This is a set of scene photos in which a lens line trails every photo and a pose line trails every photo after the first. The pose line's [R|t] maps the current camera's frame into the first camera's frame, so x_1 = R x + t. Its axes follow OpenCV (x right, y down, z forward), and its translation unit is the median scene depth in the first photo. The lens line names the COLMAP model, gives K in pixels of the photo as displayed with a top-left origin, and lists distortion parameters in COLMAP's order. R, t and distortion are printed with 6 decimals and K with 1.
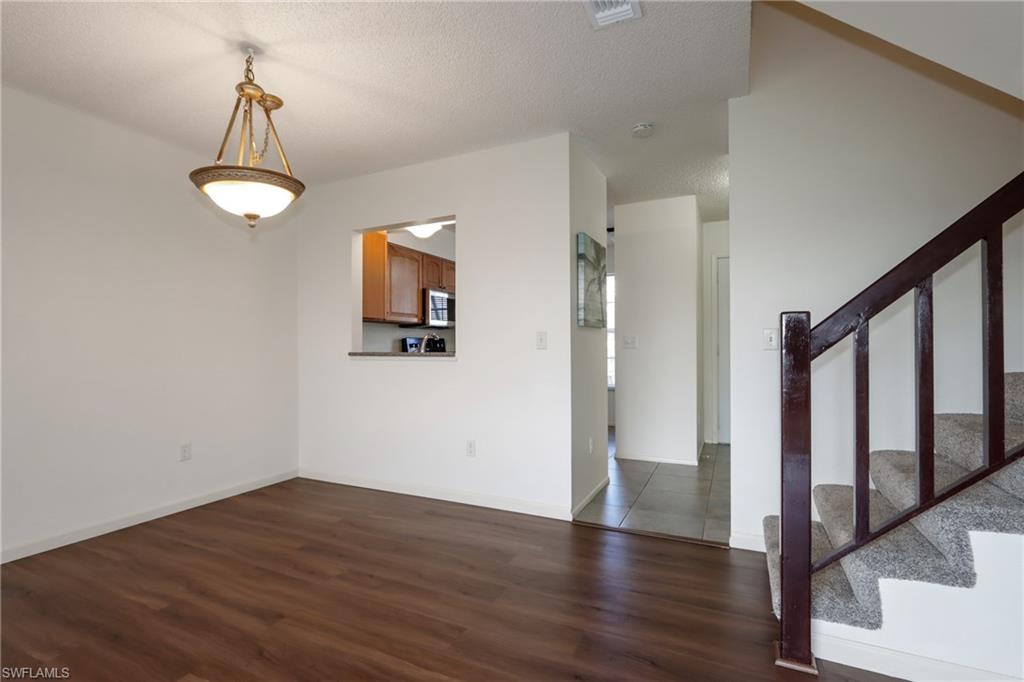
lens RADIAL K [[473.7, 0, 507.5], [0, 473.7, 340.0], [0, 0, 1]] dist [-0.020824, 0.004042]
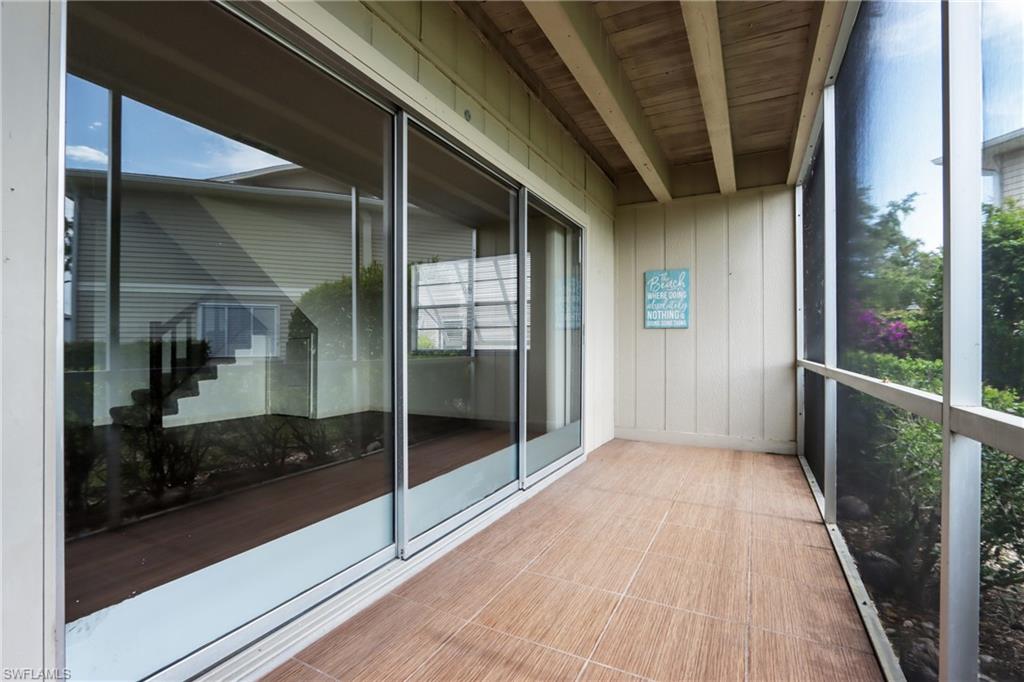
lens RADIAL K [[473.7, 0, 504.2], [0, 473.7, 346.1], [0, 0, 1]] dist [-0.020824, 0.004042]
pose [[0.028403, 0.000870, 0.999596, -1.380236], [-0.010261, 0.999947, -0.000578, 0.048467], [-0.999544, -0.010241, 0.028411, -0.799789]]
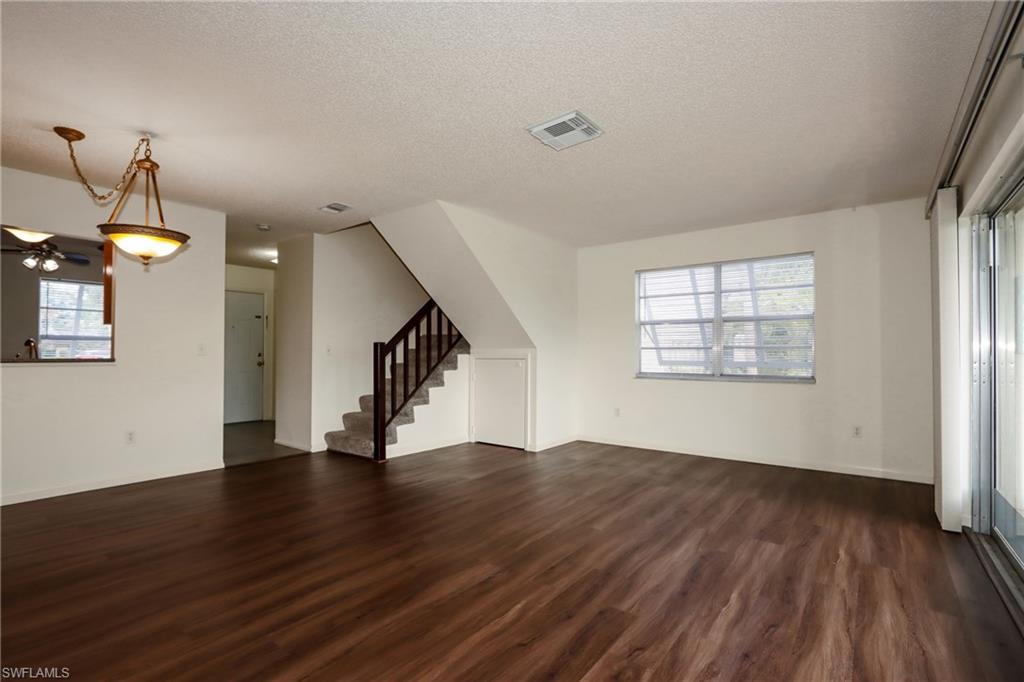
lens RADIAL K [[473.7, 0, 505.3], [0, 473.7, 346.8], [0, 0, 1]] dist [-0.020824, 0.004042]
pose [[0.215172, 0.016853, 0.976431, -1.156204], [-0.014730, 0.999793, -0.014010, -0.000176], [-0.976465, -0.011368, 0.215376, -0.215566]]
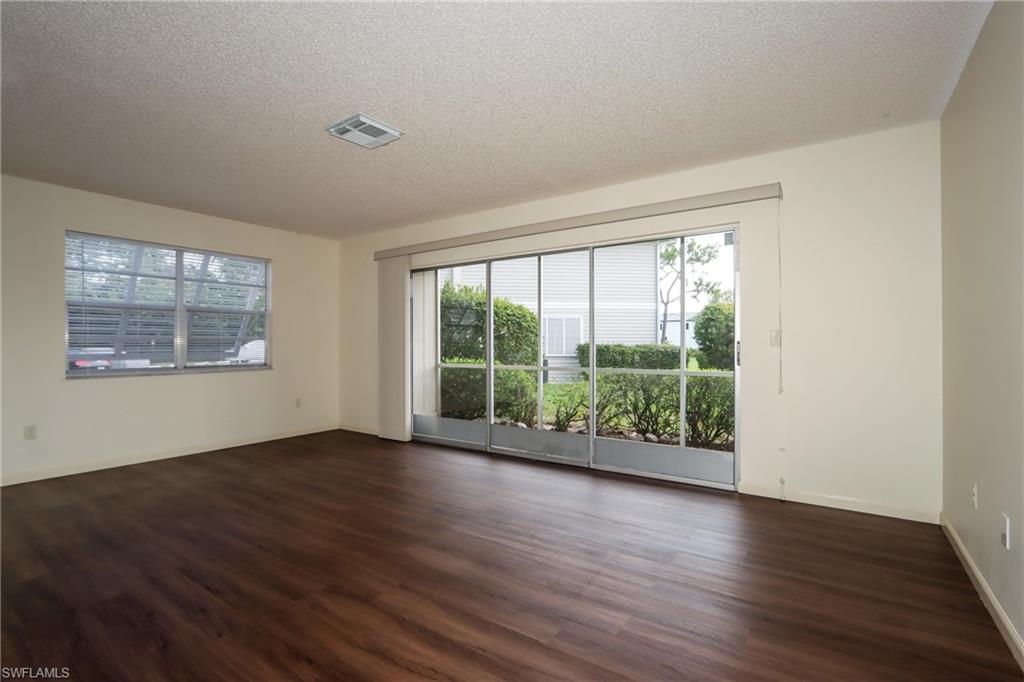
lens RADIAL K [[473.7, 0, 508.3], [0, 473.7, 345.5], [0, 0, 1]] dist [-0.020824, 0.004042]
pose [[-0.988433, 0.003221, 0.151624, -0.663674], [0.001661, 0.999944, -0.010412, 0.011604], [-0.151650, -0.010039, -0.988383, 0.797485]]
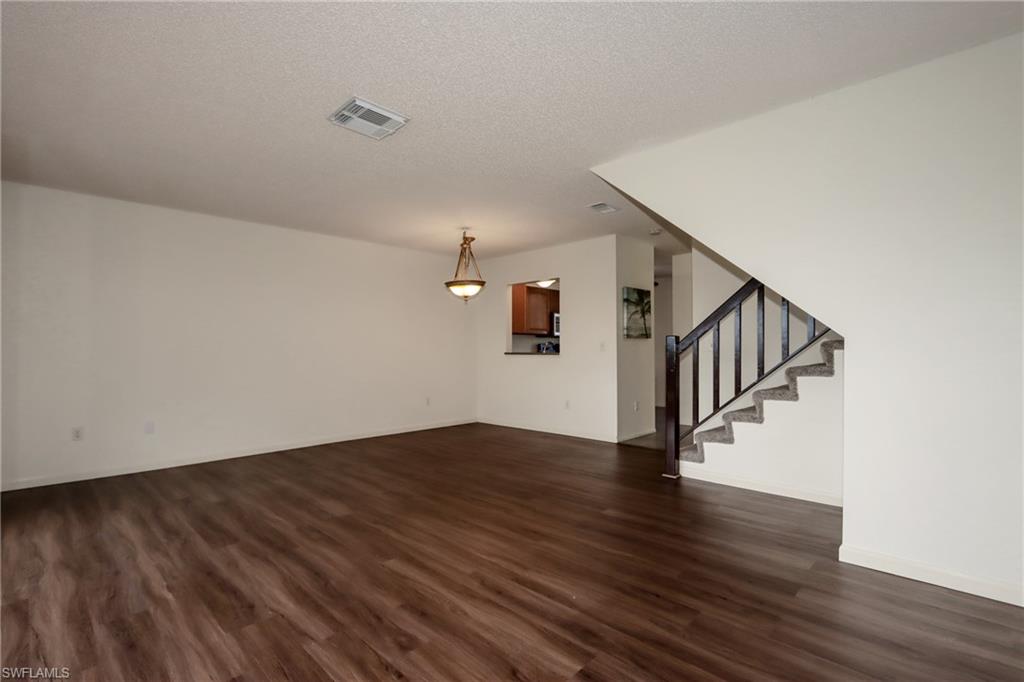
lens RADIAL K [[473.7, 0, 510.0], [0, 473.7, 340.8], [0, 0, 1]] dist [-0.020824, 0.004042]
pose [[0.949574, -0.003455, -0.313525, 0.319298], [0.002599, 0.999992, -0.003148, -0.016050], [0.313533, 0.002174, 0.949575, -0.907794]]
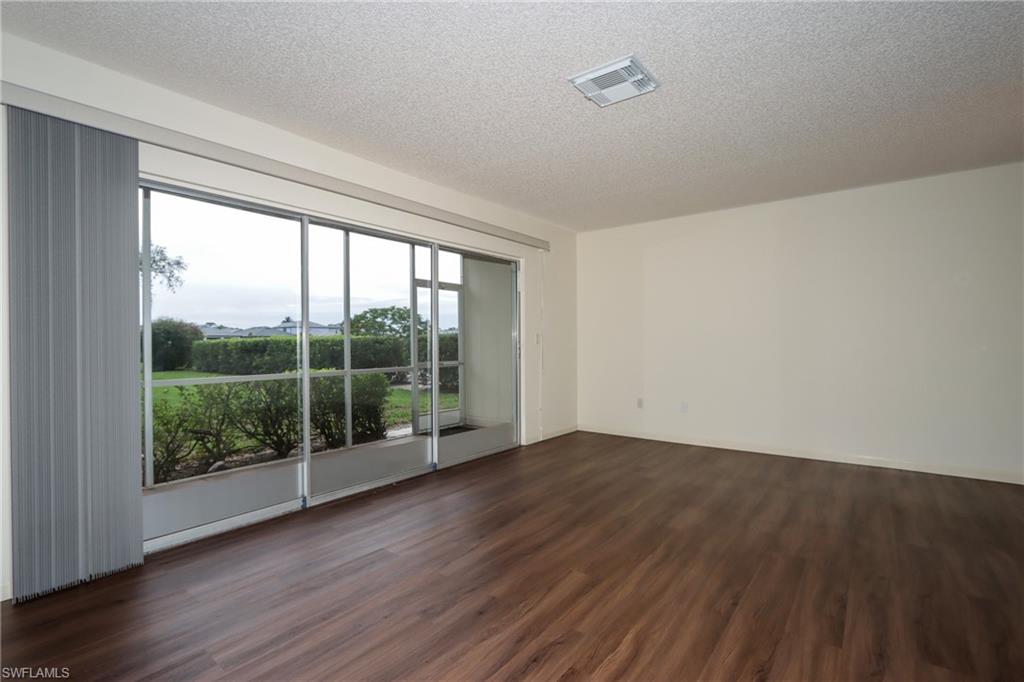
lens RADIAL K [[473.7, 0, 505.0], [0, 473.7, 340.5], [0, 0, 1]] dist [-0.020824, 0.004042]
pose [[-0.213790, 0.000094, -0.976880, 0.615961], [0.021695, 0.999754, -0.004652, -0.003863], [0.976639, -0.022188, -0.213739, -0.143118]]
